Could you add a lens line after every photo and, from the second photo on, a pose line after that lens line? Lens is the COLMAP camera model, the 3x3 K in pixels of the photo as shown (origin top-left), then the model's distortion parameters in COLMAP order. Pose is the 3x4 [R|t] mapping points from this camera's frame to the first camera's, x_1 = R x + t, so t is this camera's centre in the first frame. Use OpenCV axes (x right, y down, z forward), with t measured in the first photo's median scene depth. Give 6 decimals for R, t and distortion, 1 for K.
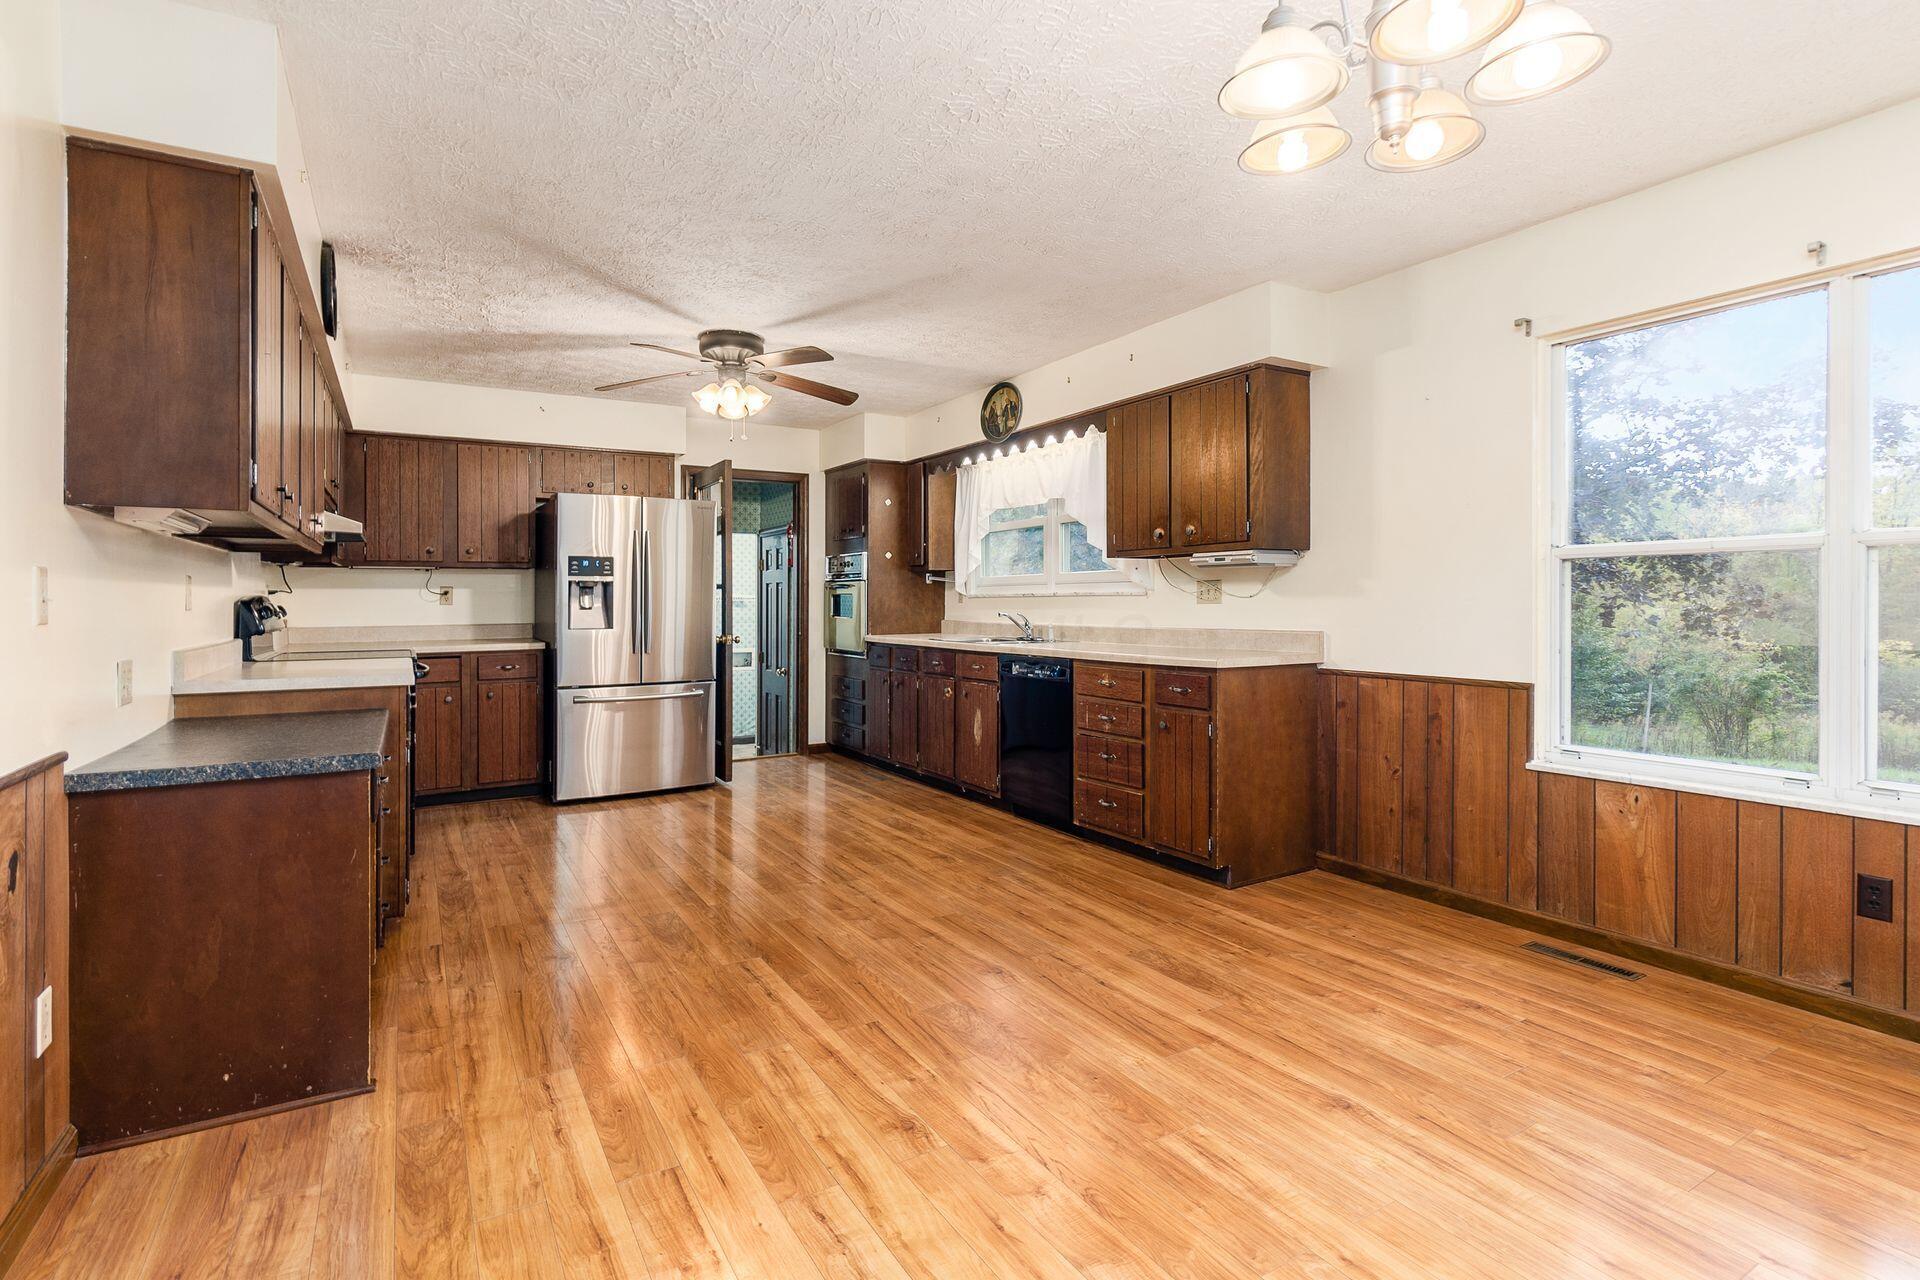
lens RADIAL K [[931.4, 0, 965.8], [0, 931.4, 608.1], [0, 0, 1]] dist [-0.001033, -0.000289]
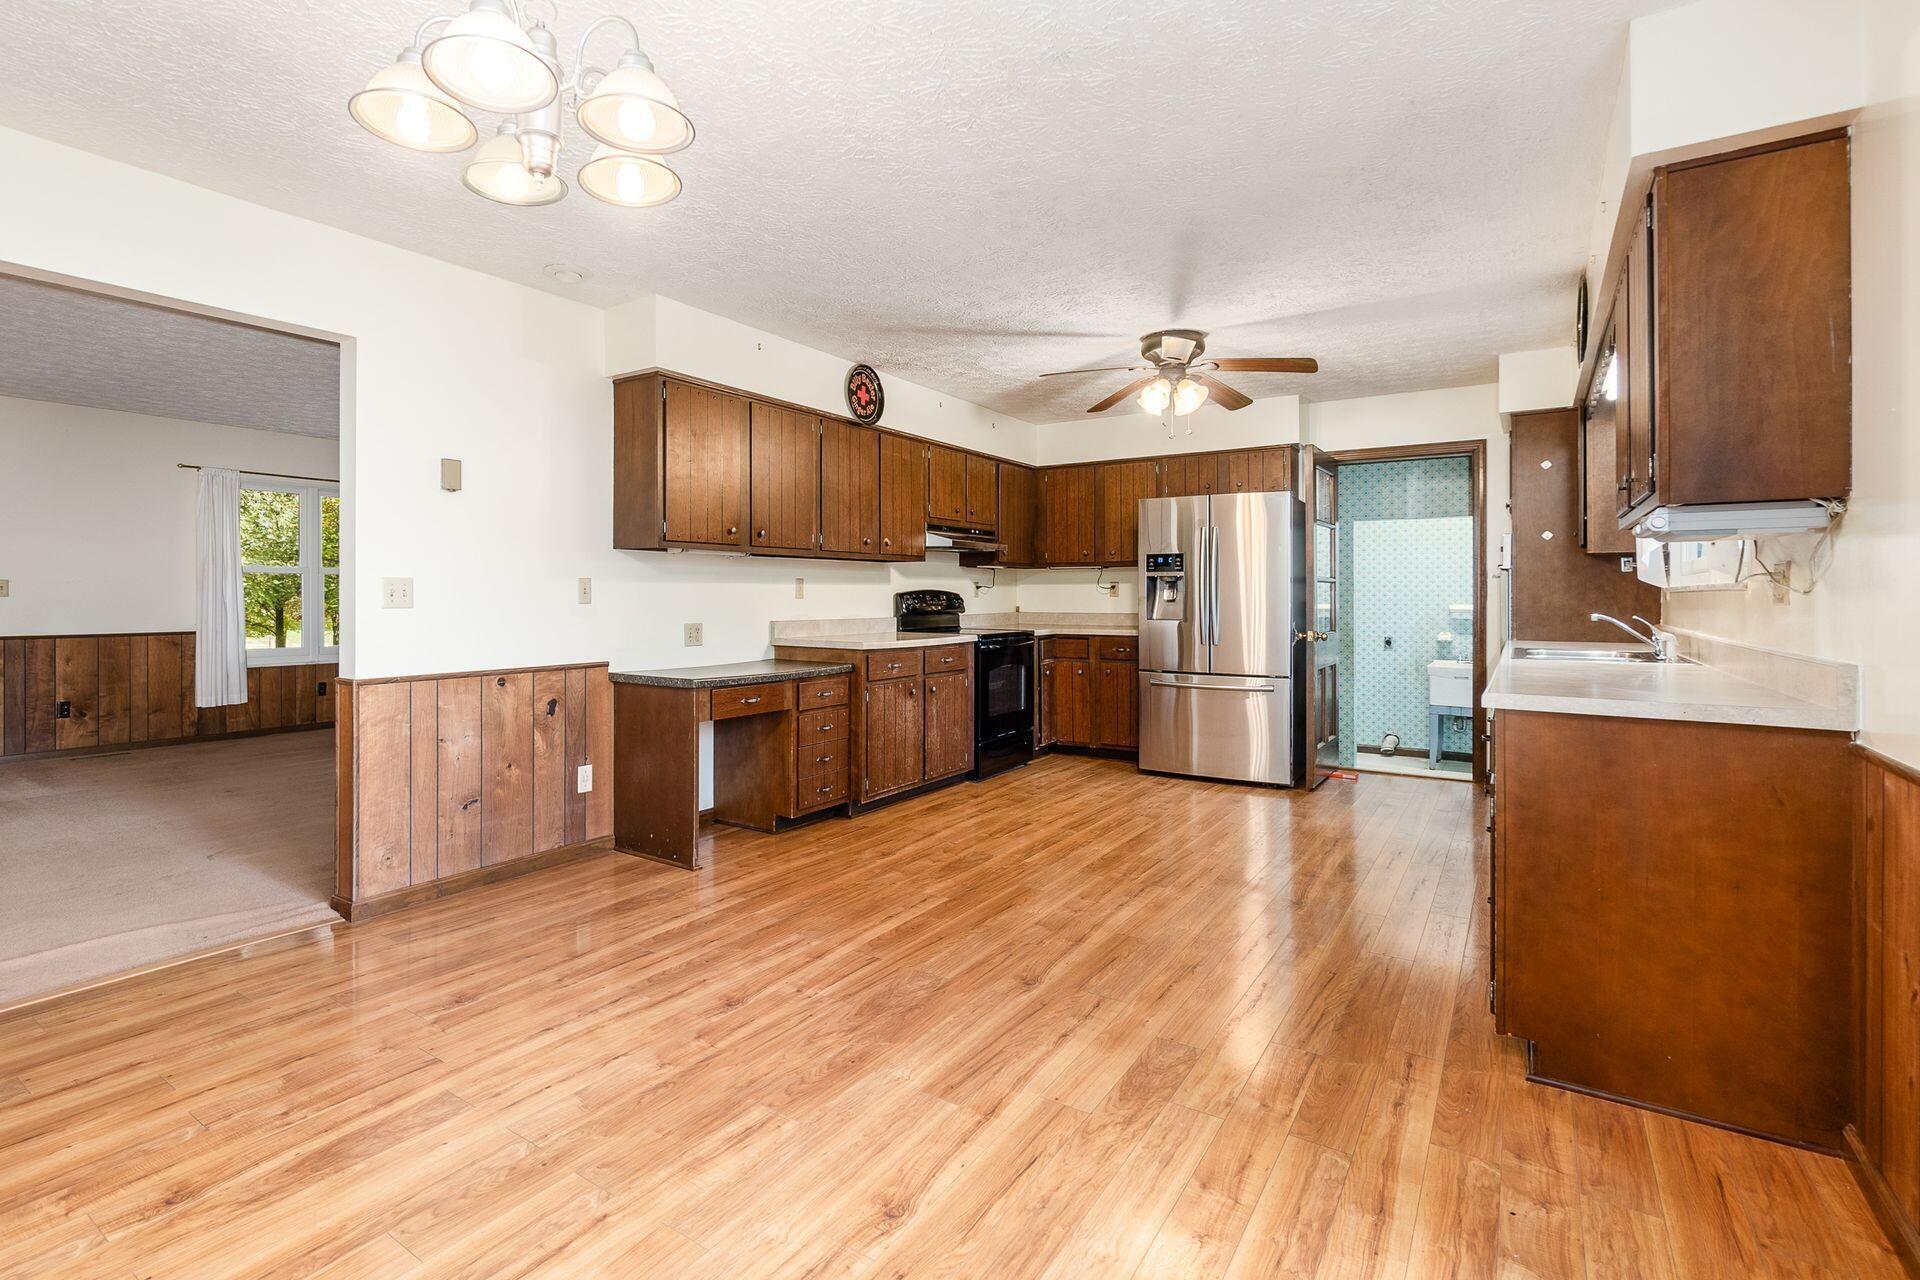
lens RADIAL K [[905.3, 0, 885.8], [0, 905.3, 595.9], [0, 0, 1]] dist [-0.000092, -0.000280]
pose [[0.401765, 0.007103, -0.915715, 0.613680], [-0.010955, 0.999936, 0.002950, -0.006900], [0.915677, 0.008847, 0.401817, 0.362077]]
